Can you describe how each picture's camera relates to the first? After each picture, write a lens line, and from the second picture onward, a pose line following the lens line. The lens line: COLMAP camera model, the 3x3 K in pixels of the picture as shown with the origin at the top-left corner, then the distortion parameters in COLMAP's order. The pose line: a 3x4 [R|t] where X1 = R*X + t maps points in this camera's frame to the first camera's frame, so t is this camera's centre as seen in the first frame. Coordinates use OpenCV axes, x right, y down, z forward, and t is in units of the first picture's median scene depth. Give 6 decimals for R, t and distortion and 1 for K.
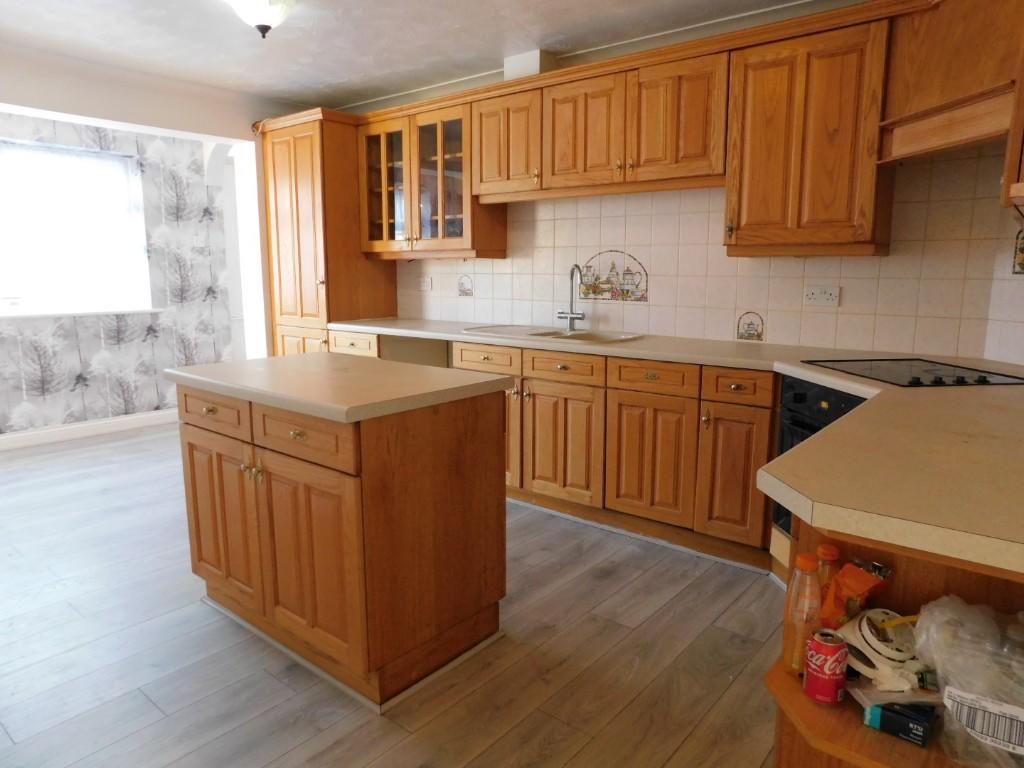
lens RADIAL K [[682.1, 0, 514.7], [0, 682.1, 381.2], [0, 0, 1]] dist [-0.037028, 0.001772]
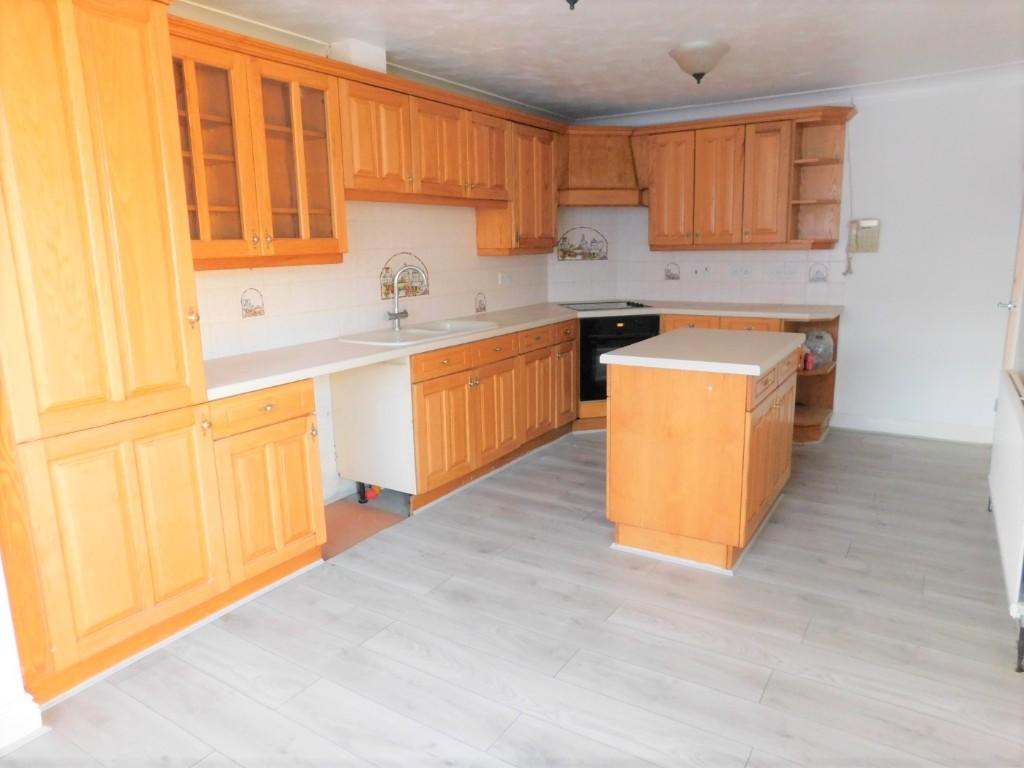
lens RADIAL K [[682.1, 0, 514.2], [0, 682.1, 382.3], [0, 0, 1]] dist [-0.037028, 0.001772]
pose [[-0.131290, -0.194402, 0.972096, -1.025126], [0.184946, 0.958565, 0.216674, -0.201094], [-0.973939, 0.208232, -0.089896, 0.992647]]
